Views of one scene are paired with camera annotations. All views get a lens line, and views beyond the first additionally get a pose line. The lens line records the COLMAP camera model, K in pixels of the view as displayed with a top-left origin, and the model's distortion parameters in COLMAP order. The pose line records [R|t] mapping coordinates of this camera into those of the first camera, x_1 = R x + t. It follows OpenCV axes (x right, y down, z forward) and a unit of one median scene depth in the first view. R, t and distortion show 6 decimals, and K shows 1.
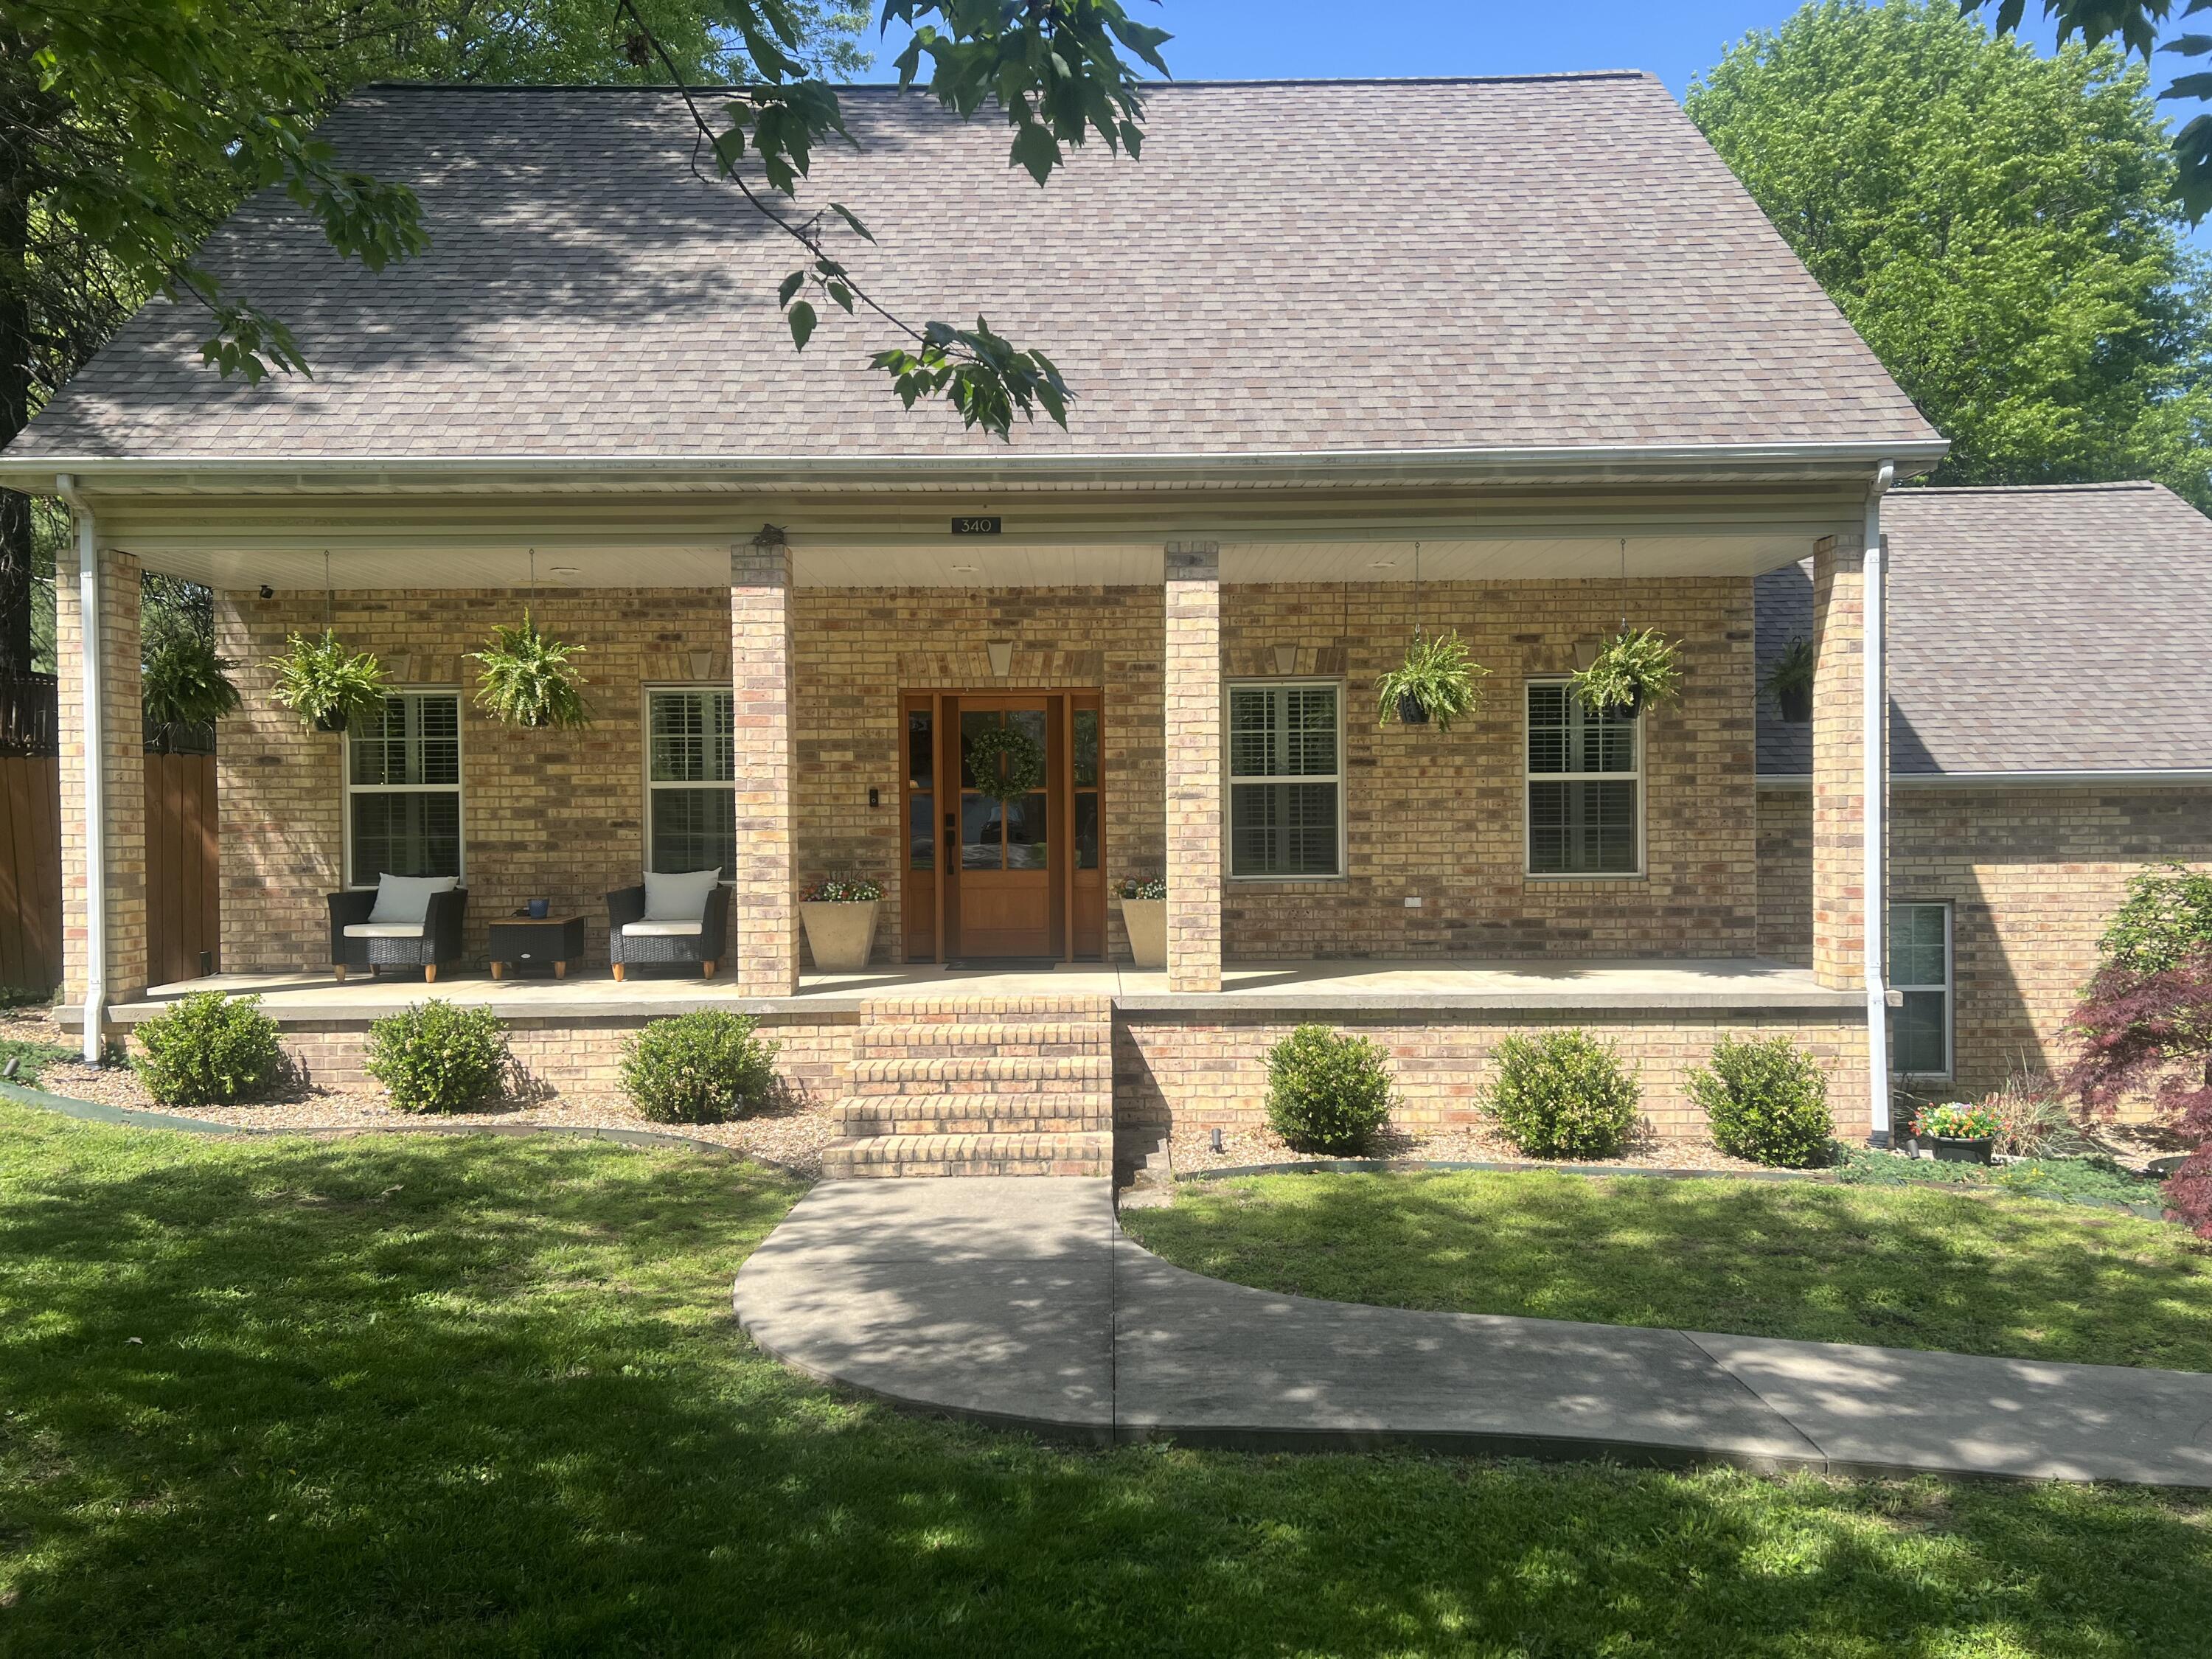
lens RADIAL K [[1675.5, 0, 1104.9], [0, 1675.5, 823.7], [0, 0, 1]] dist [0.083193, -0.026012]
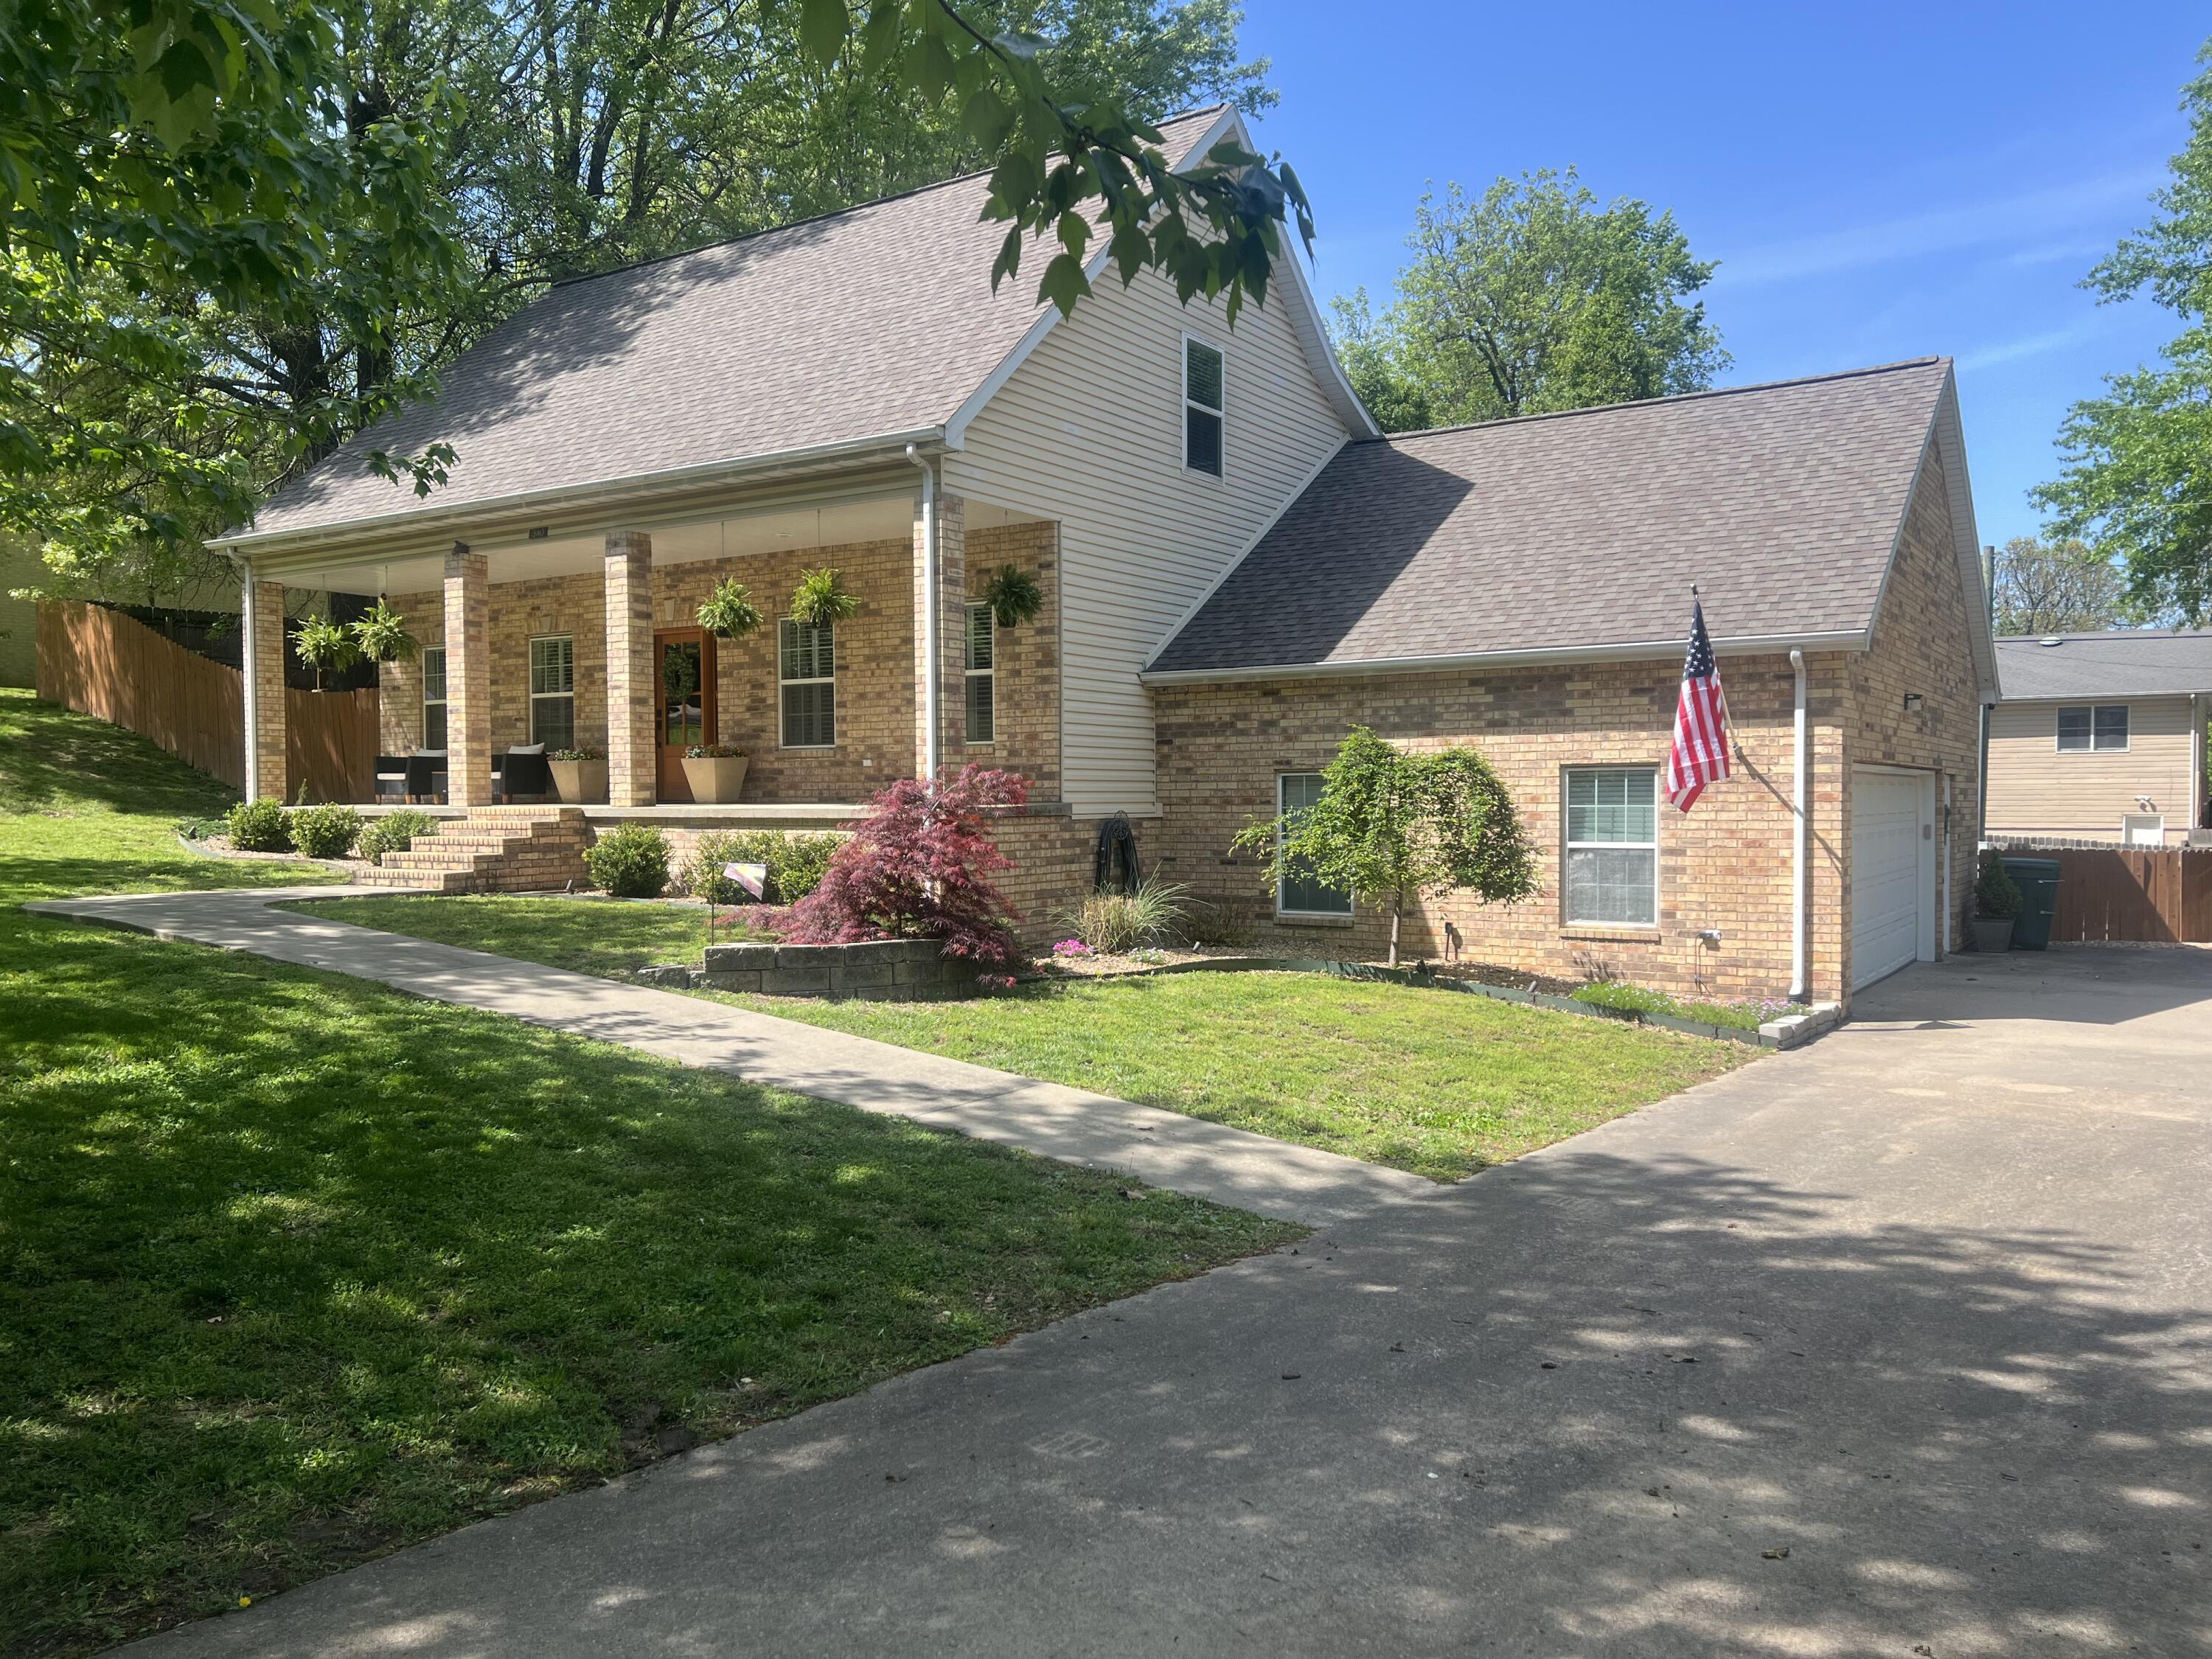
lens RADIAL K [[1675.5, 0, 1111.5], [0, 1675.5, 842.7], [0, 0, 1]] dist [0.083193, -0.026012]
pose [[0.832345, 0.020324, -0.553885, 1.167253], [-0.002581, 0.999459, 0.032796, 0.067382], [0.554252, -0.025868, 0.831947, -0.096093]]
